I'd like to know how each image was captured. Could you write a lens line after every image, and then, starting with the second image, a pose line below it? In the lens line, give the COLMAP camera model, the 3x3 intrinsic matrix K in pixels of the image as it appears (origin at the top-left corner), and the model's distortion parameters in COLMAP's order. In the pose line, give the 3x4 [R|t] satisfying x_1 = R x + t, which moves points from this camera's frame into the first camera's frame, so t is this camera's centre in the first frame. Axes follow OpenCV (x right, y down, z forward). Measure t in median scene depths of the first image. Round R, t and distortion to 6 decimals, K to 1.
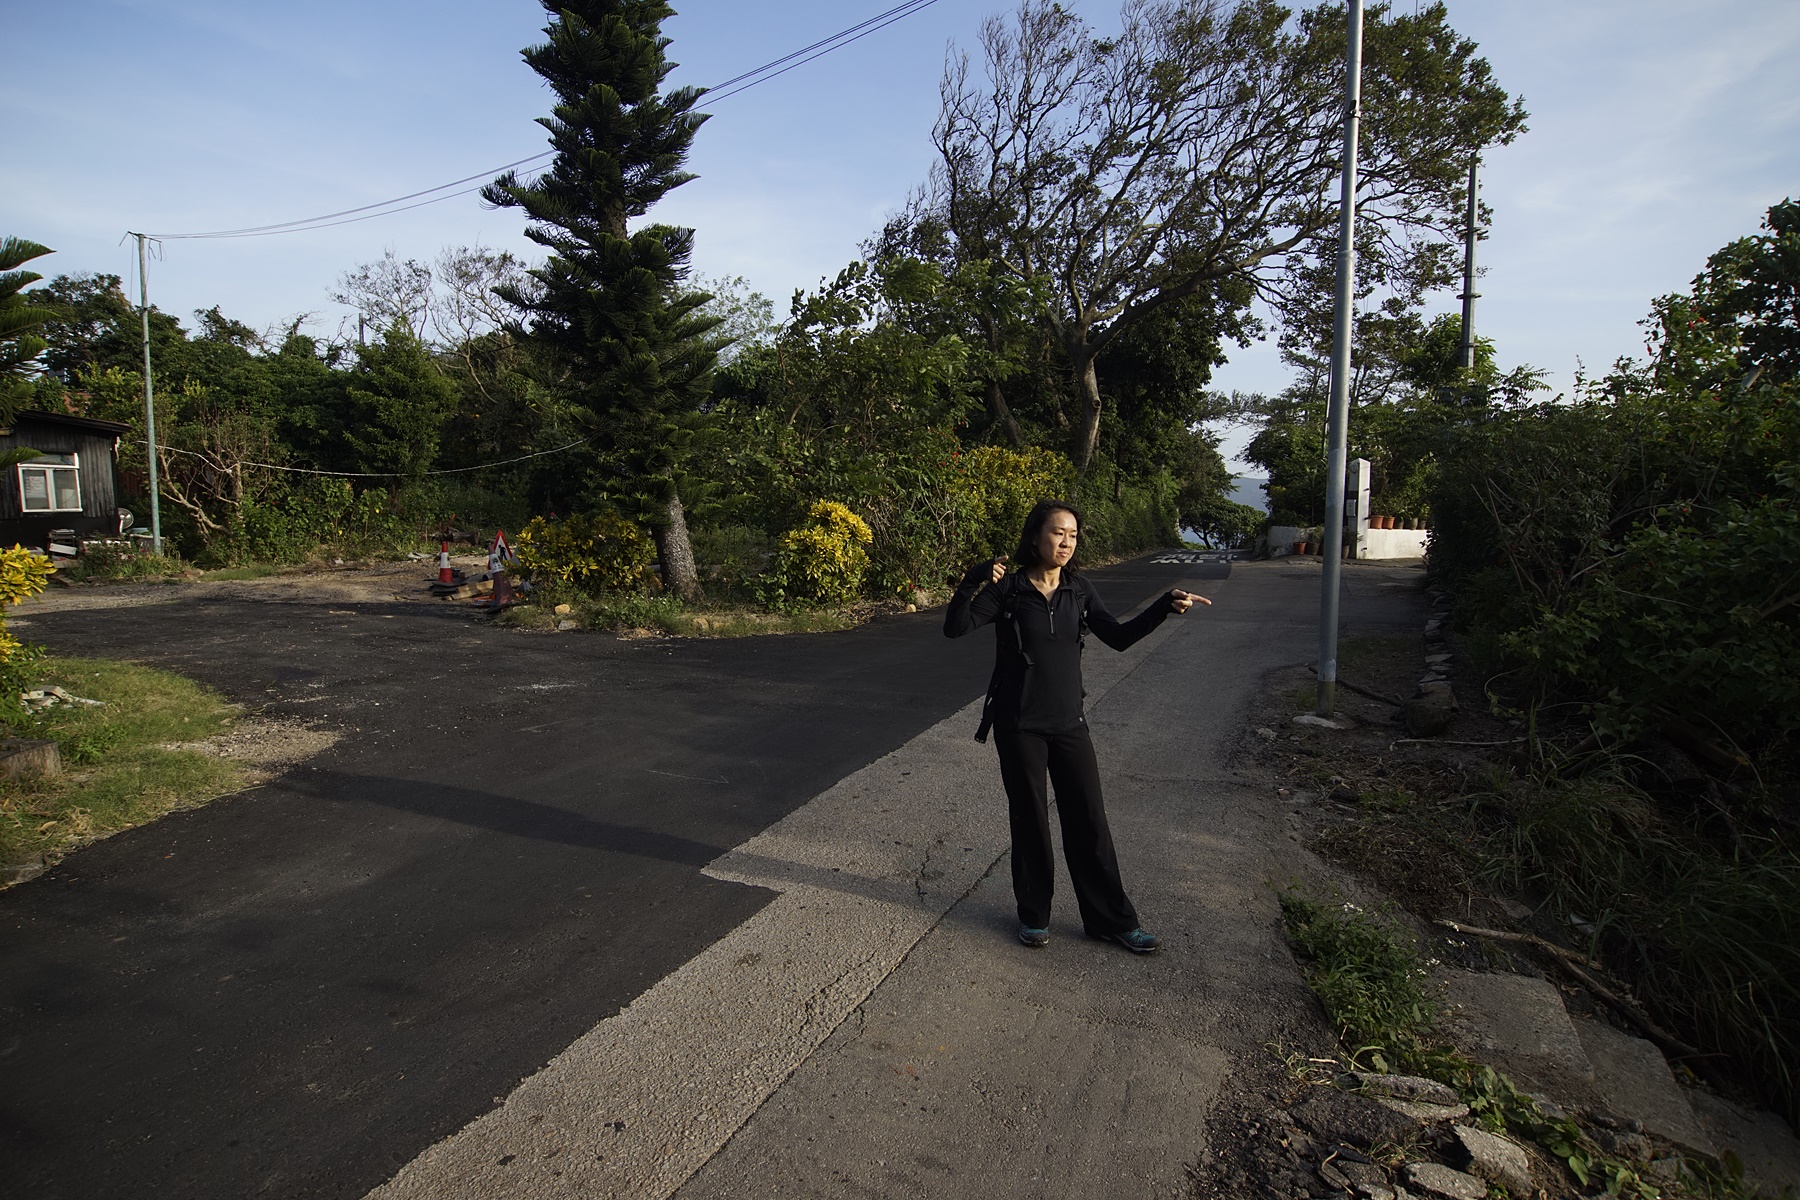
lens RADIAL K [[982.1, 0, 892.0], [0, 982.1, 600.7], [0, 0, 1]] dist [-0.009195, -0.002187]
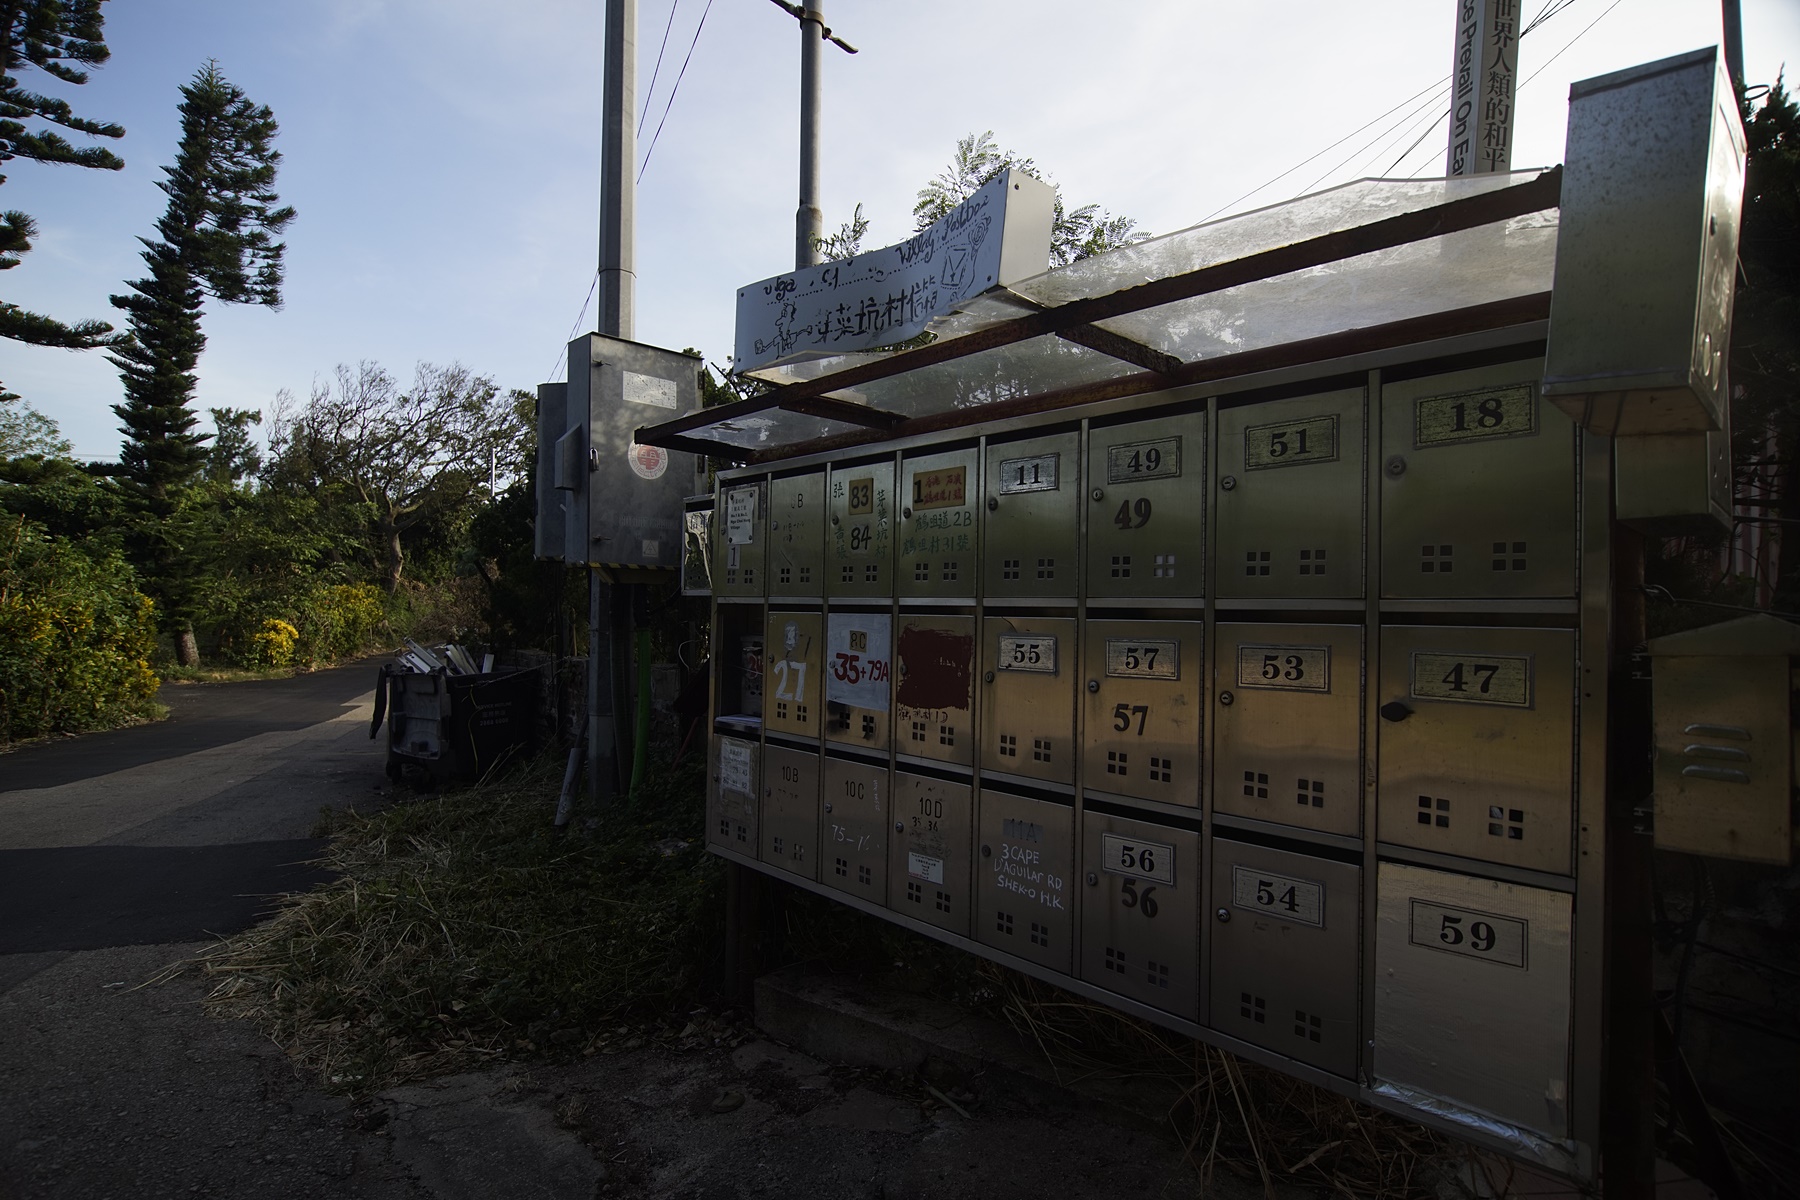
lens RADIAL K [[953.5, 0, 897.1], [0, 953.5, 597.5], [0, 0, 1]] dist [-0.000126, 0.000140]
pose [[0.755768, 0.008460, 0.654784, -0.366529], [0.055148, 0.995542, -0.076515, 0.077948], [-0.652513, 0.093937, 0.751933, -1.334359]]
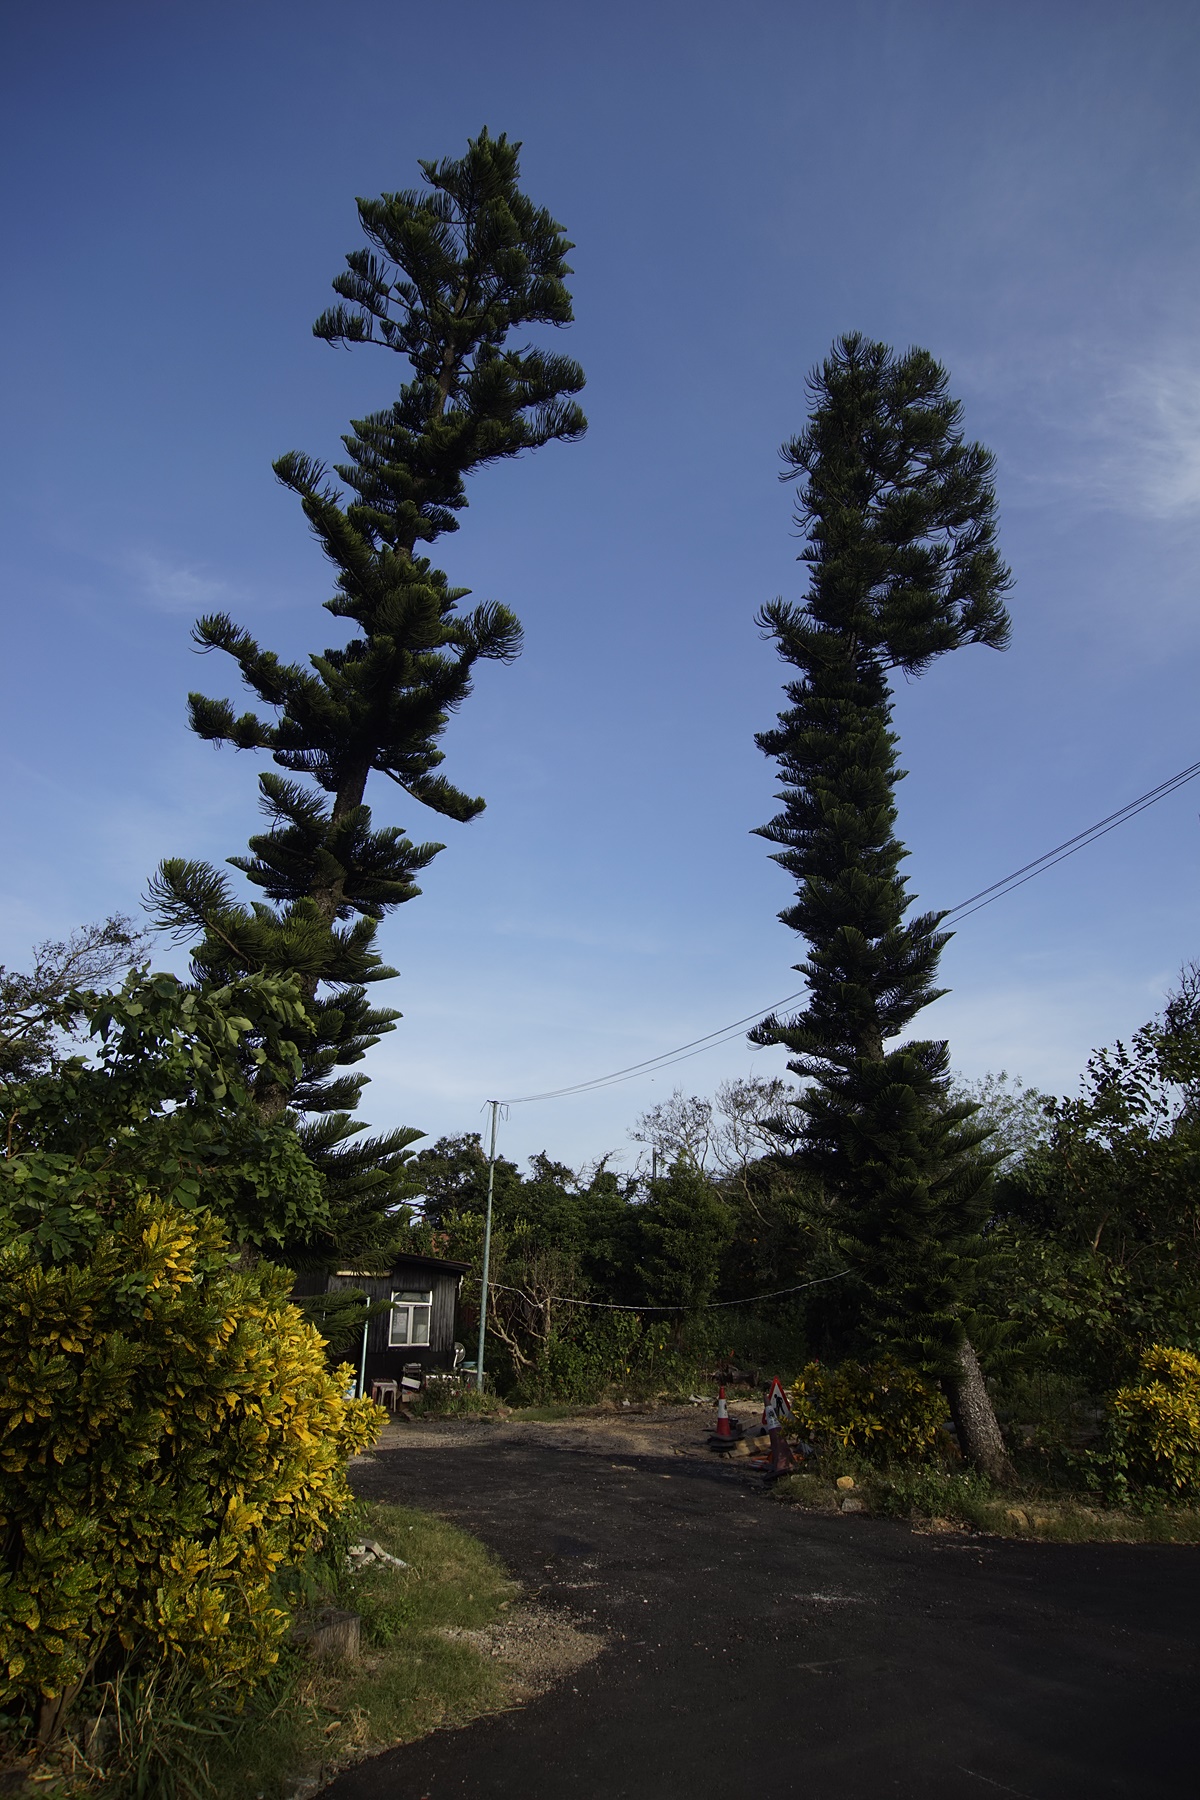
lens RADIAL K [[1008.0, 0, 598.2], [0, 1008.0, 892.6], [0, 0, 1]] dist [0.000245, -0.004630]
pose [[0.856167, -0.207356, -0.473267, 0.003514], [-0.050695, 0.877813, -0.476313, -0.012517], [0.514206, 0.431796, 0.741043, 0.010033]]
